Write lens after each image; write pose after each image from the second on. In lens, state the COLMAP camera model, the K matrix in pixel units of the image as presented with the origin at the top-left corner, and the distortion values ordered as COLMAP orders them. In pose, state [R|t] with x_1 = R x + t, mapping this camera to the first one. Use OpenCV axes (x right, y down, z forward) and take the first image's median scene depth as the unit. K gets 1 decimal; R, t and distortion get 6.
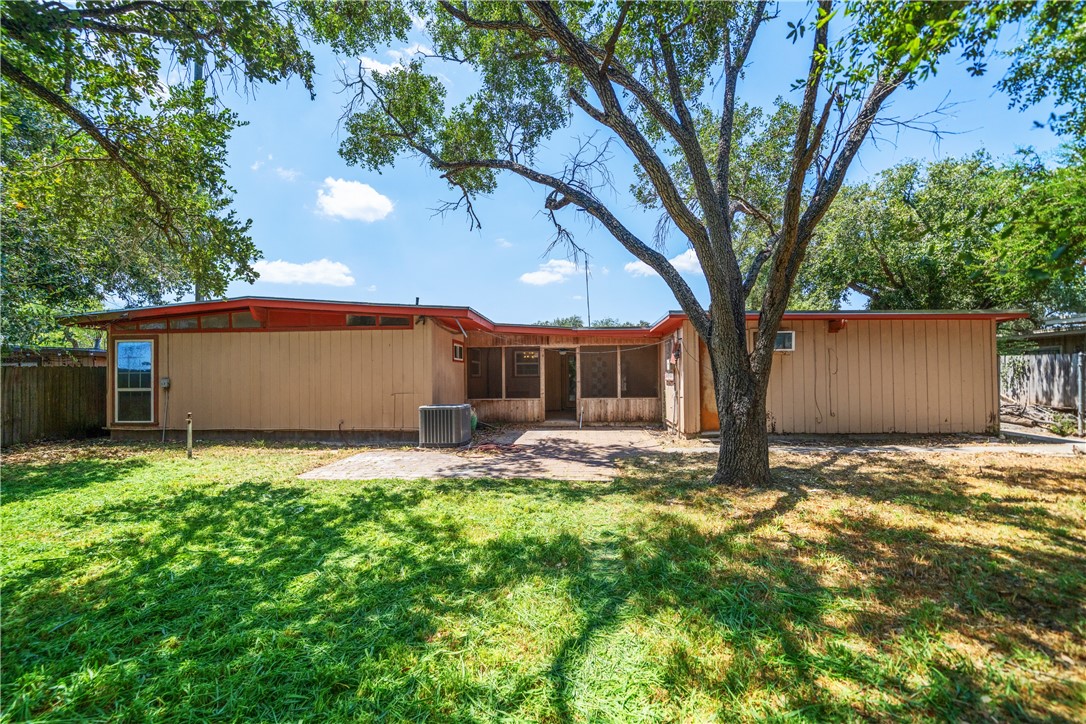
lens RADIAL K [[435.8, 0, 547.2], [0, 435.8, 366.8], [0, 0, 1]] dist [0.000497, -0.000017]
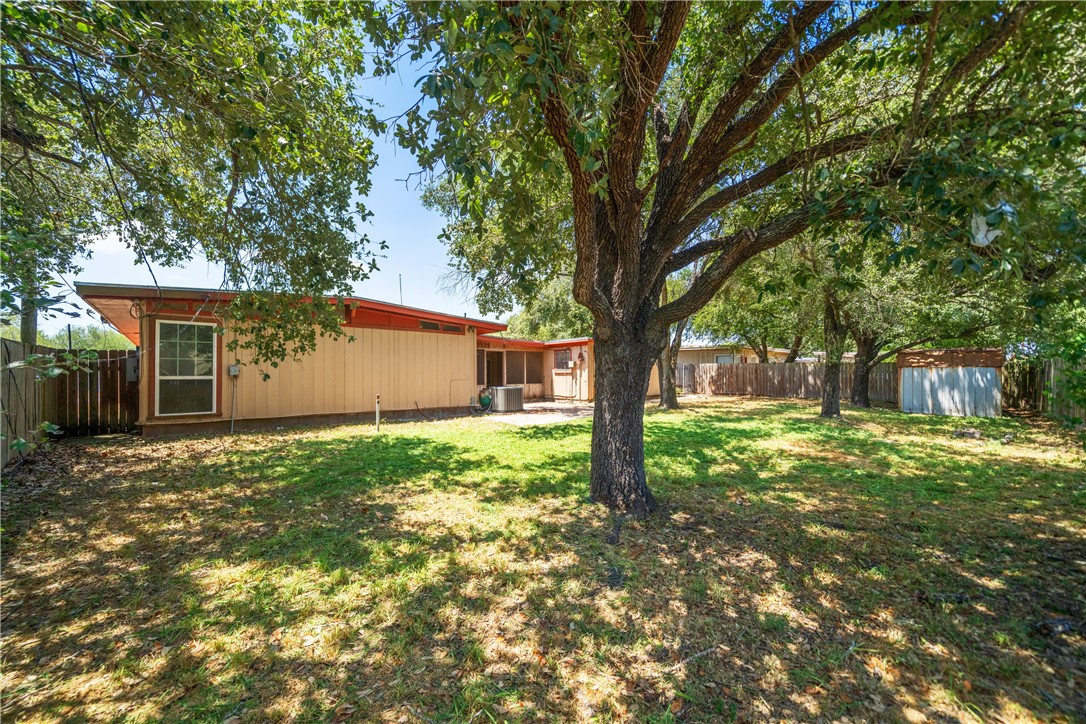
lens RADIAL K [[417.3, 0, 541.9], [0, 417.3, 370.0], [0, 0, 1]] dist [0.002557, 0.000421]
pose [[0.682578, 0.014018, 0.730679, -0.924772], [-0.020139, 0.999797, -0.000367, 0.019231], [-0.730536, -0.014464, 0.682721, -0.096930]]
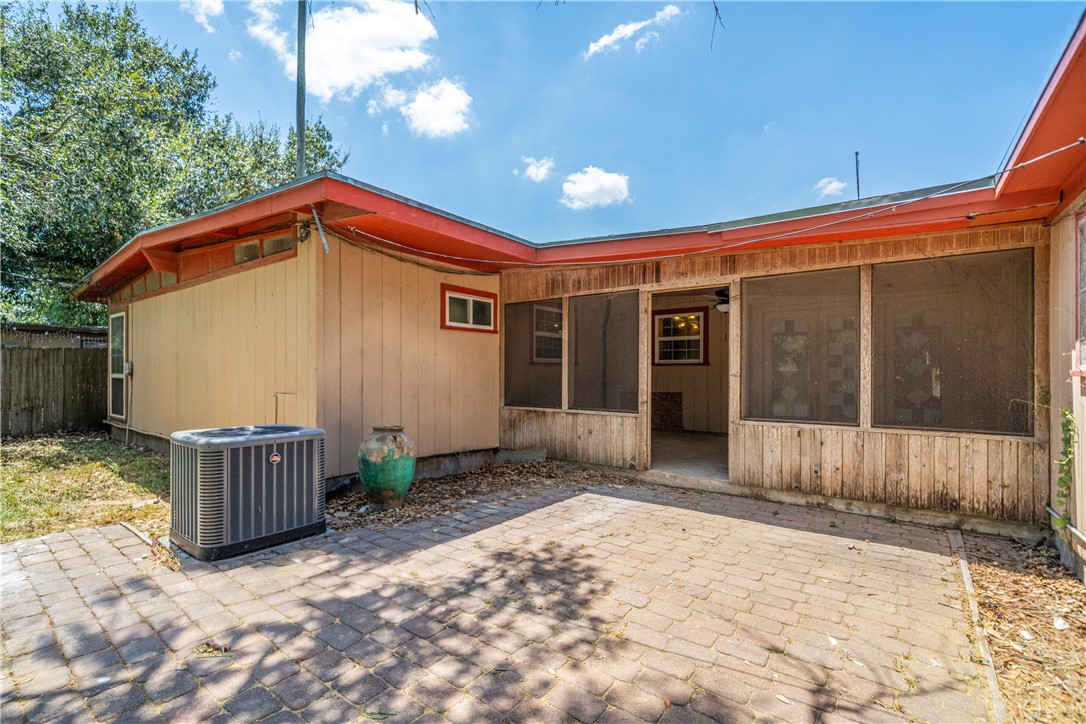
lens RADIAL K [[476.6, 0, 542.9], [0, 476.6, 370.2], [0, 0, 1]] dist [0.001049, 0.000174]
pose [[0.844445, 0.010633, -0.535537, 0.153348], [0.002866, 0.999699, 0.024368, 0.019890], [0.535635, -0.022112, 0.844160, 0.580344]]
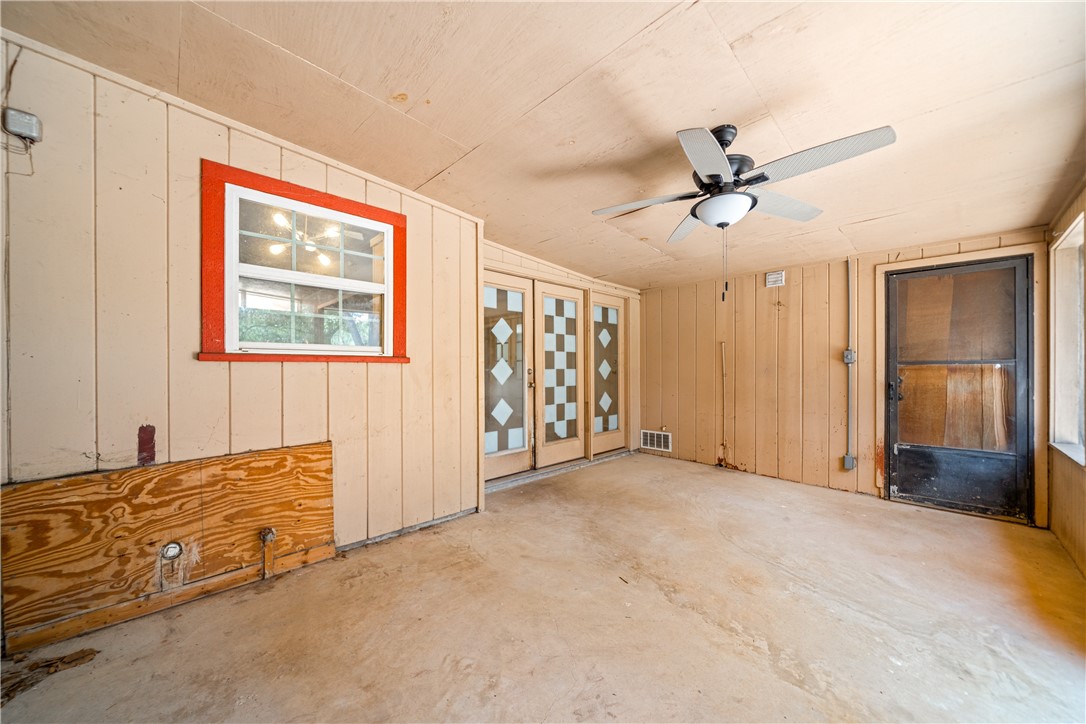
lens RADIAL K [[391.4, 0, 542.7], [0, 391.4, 369.0], [0, 0, 1]] dist [-0.002334, -0.000033]
pose [[0.658022, 0.018375, 0.752774, -0.020425], [-0.032089, 0.999478, 0.003653, 0.026408], [-0.752315, -0.026560, 0.658269, 0.885671]]
